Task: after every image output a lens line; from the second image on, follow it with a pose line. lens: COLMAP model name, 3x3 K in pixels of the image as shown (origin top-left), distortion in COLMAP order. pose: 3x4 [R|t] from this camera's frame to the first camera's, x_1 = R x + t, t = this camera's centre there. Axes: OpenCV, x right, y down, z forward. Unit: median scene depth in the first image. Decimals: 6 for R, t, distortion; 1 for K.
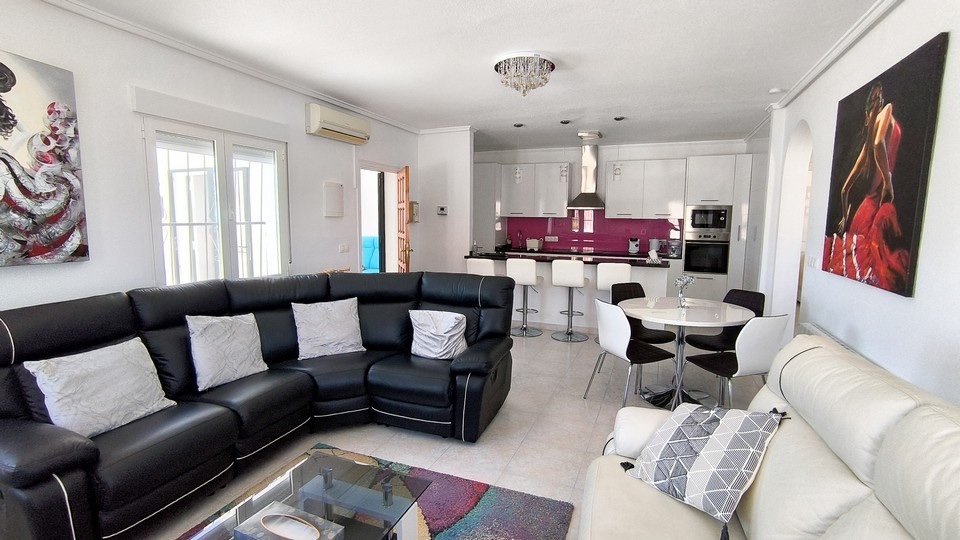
lens RADIAL K [[448.2, 0, 488.8], [0, 448.2, 271.5], [0, 0, 1]] dist [-0.018349, 0.002898]
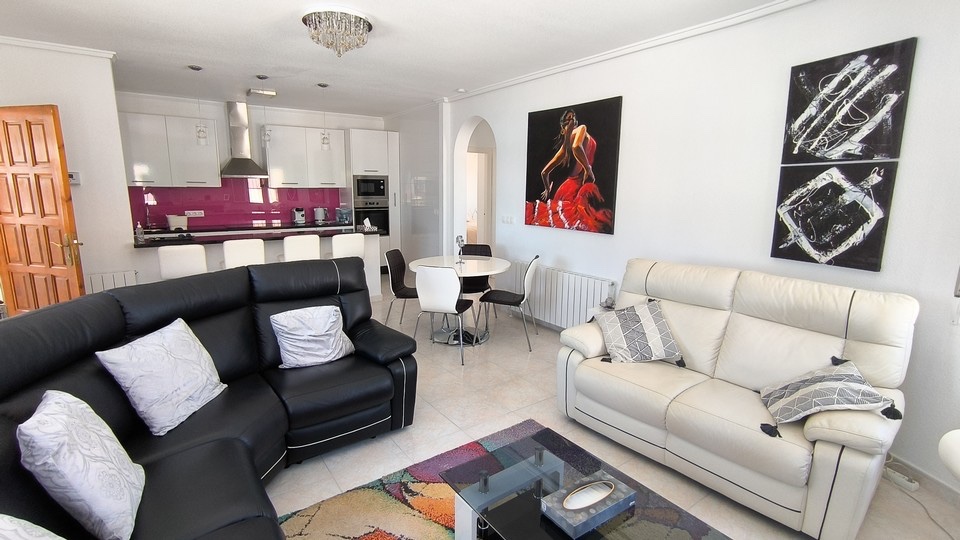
lens RADIAL K [[448.2, 0, 489.0], [0, 448.2, 273.3], [0, 0, 1]] dist [-0.018349, 0.002898]
pose [[0.523699, -0.162477, 0.836266, -0.700696], [0.092855, 0.986682, 0.133552, -0.060881], [-0.846828, 0.007711, 0.531811, 0.321627]]
